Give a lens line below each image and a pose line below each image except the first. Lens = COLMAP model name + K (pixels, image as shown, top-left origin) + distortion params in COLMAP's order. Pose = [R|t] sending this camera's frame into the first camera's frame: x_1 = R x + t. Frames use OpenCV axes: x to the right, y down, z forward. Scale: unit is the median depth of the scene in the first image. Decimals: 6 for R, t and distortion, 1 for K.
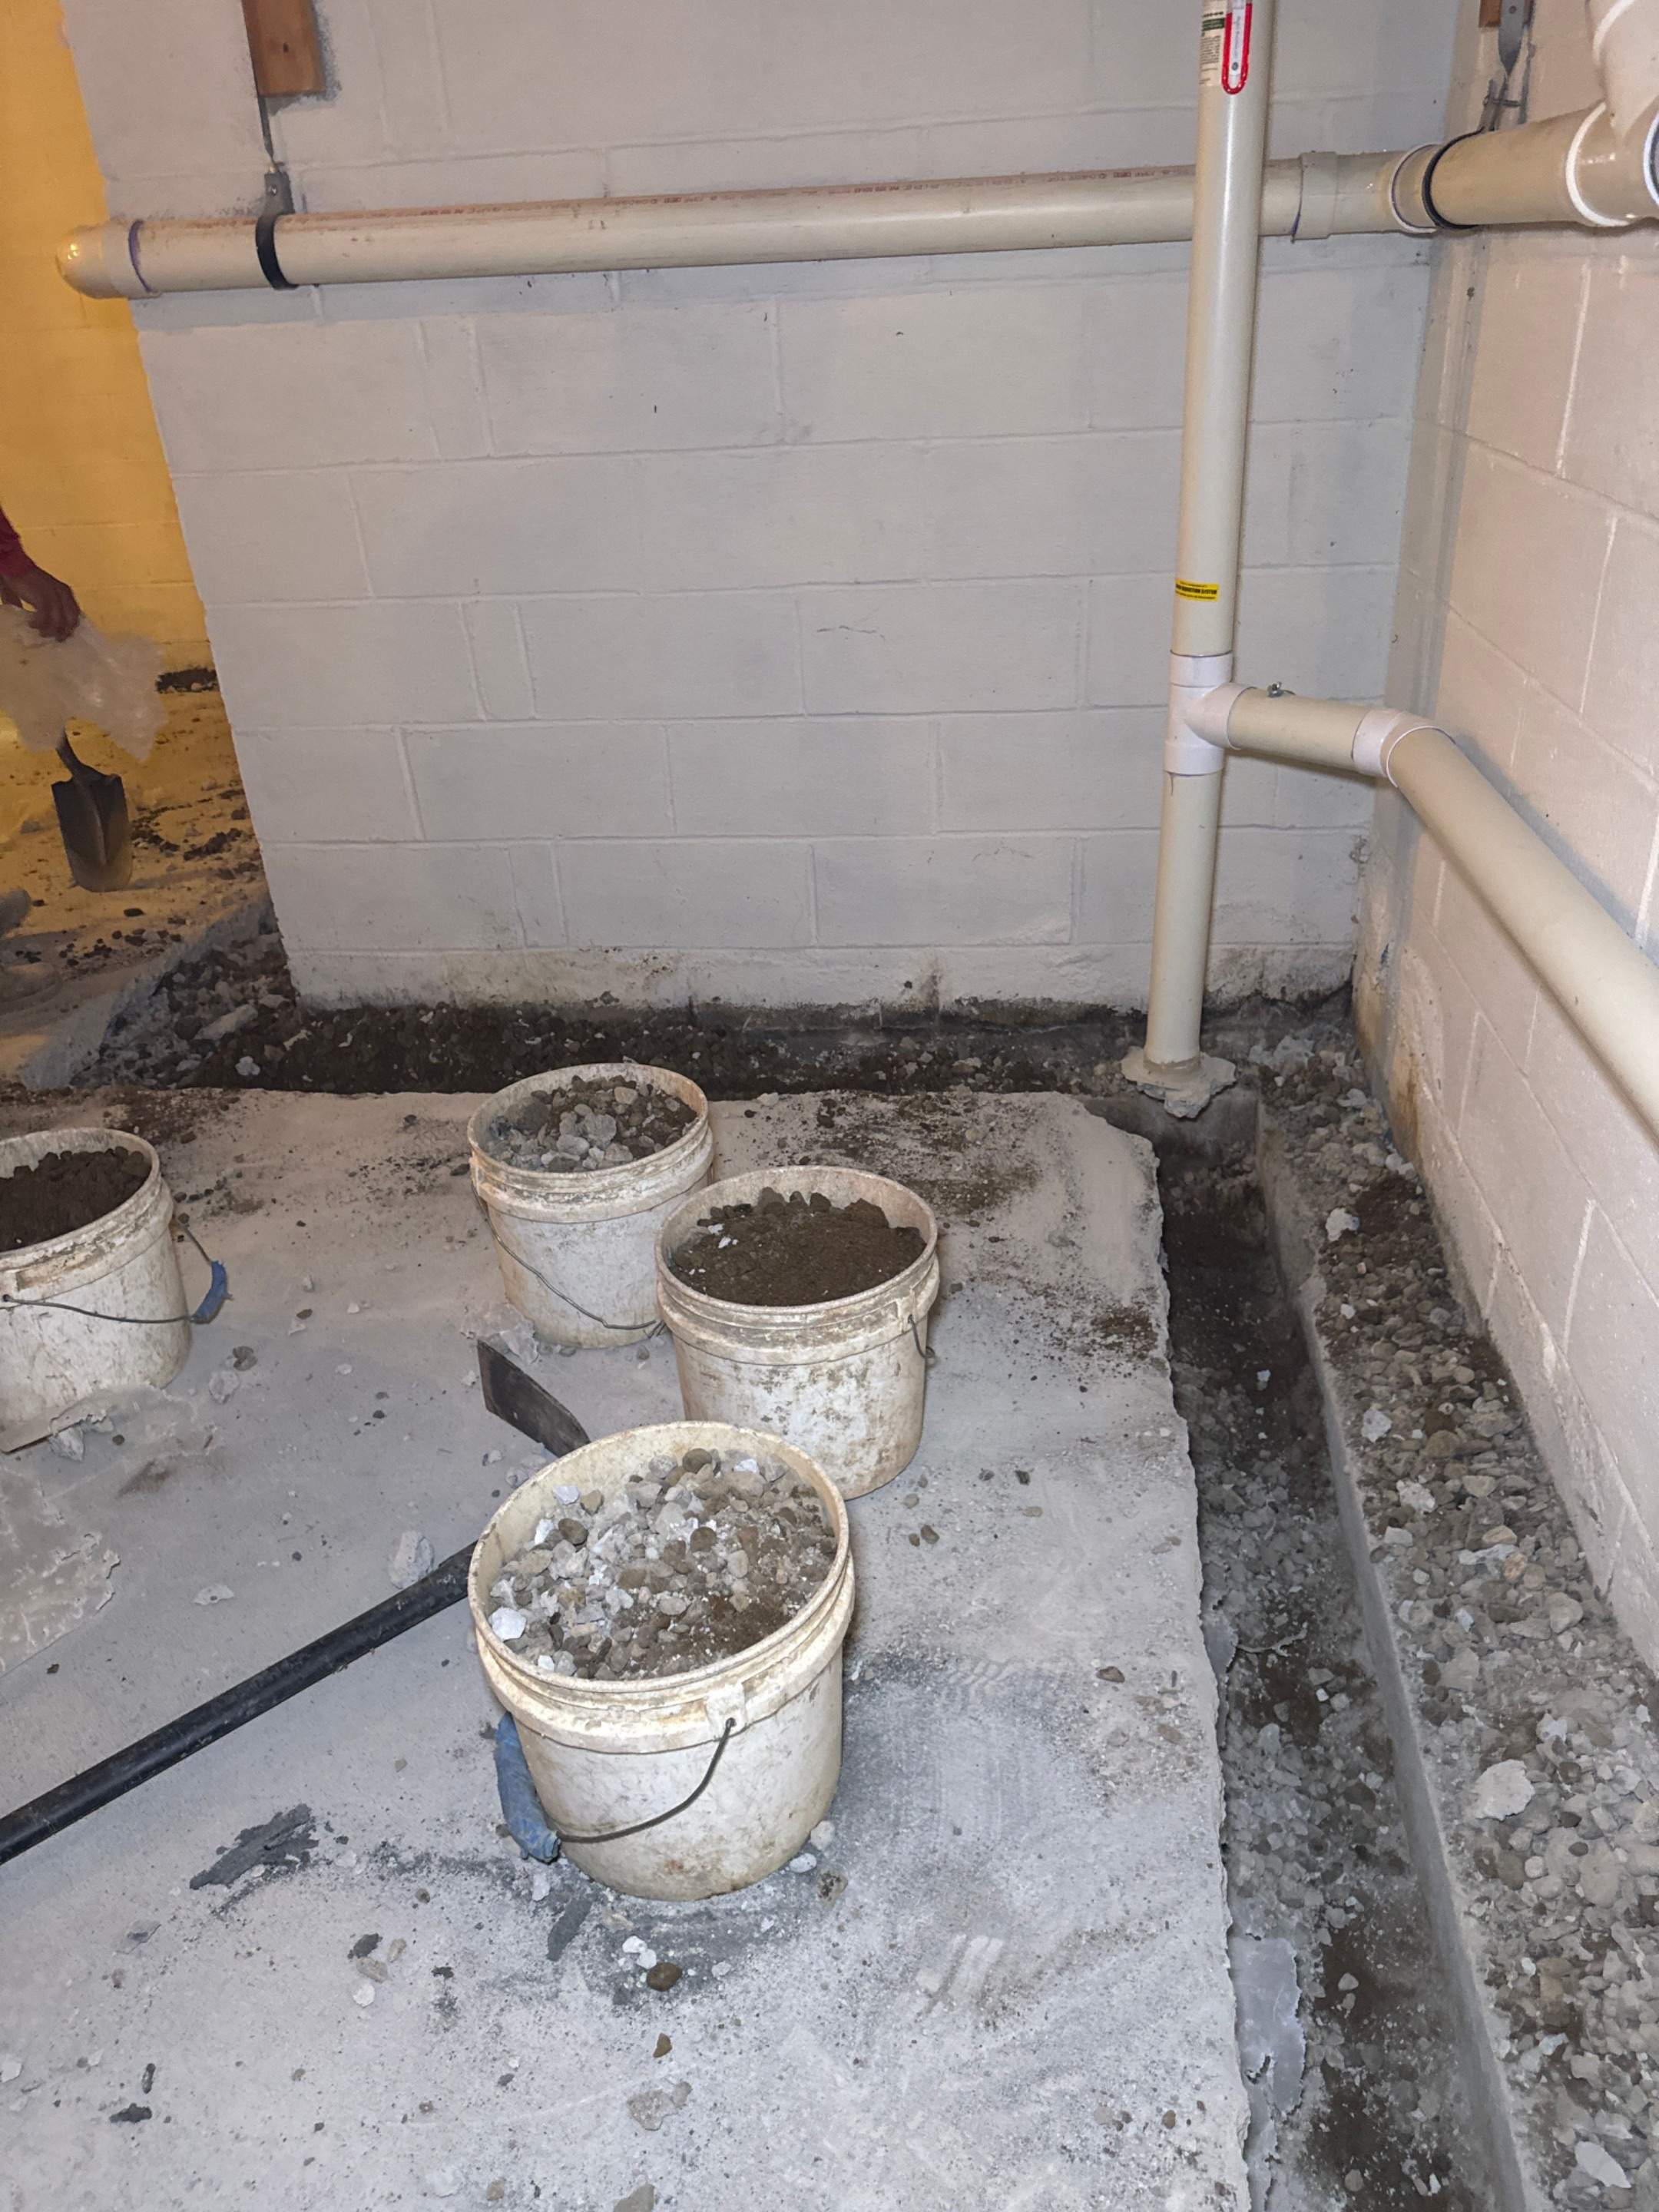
lens RADIAL K [[1618.5, 0, 829.5], [0, 1618.5, 1106.0], [0, 0, 1]] dist [0.145364, -0.233088]
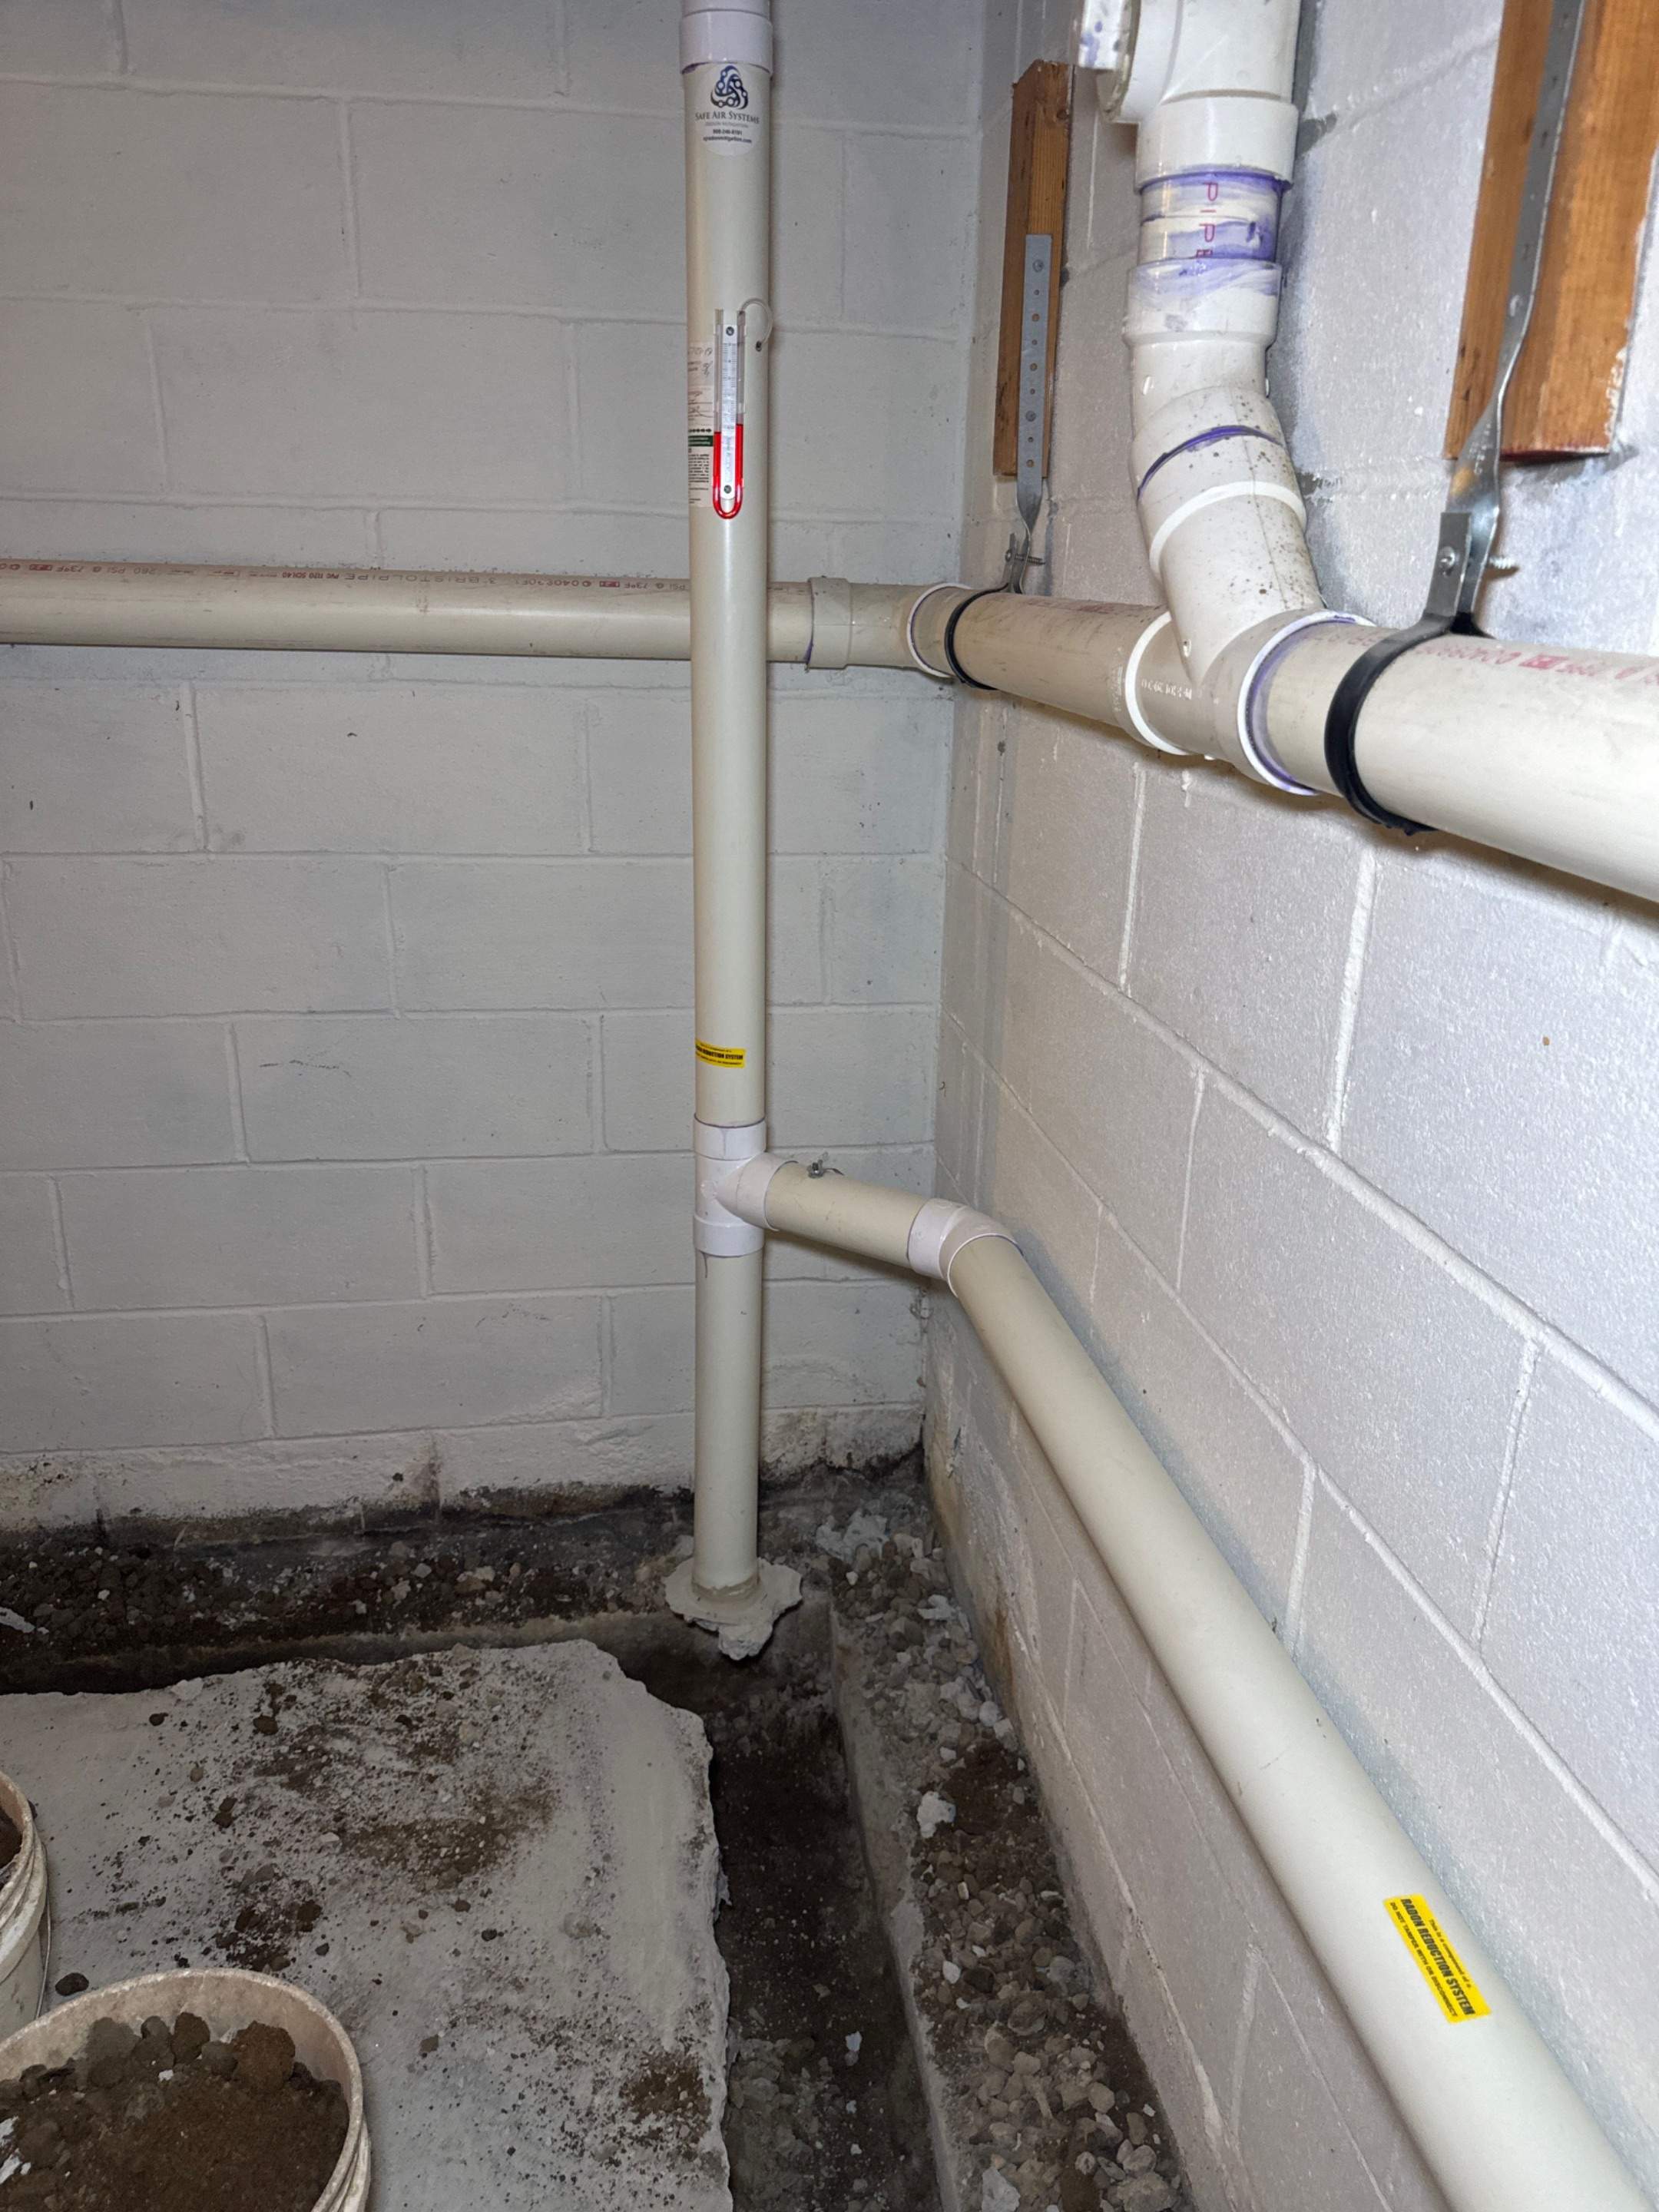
lens RADIAL K [[1635.4, 0, 872.3], [0, 1635.4, 1110.9], [0, 0, 1]] dist [0.062563, -0.075853]
pose [[0.959032, -0.015270, 0.282887, 0.055680], [0.060251, 0.986696, -0.151000, -0.140626], [-0.276818, 0.161858, 0.947193, 0.175177]]
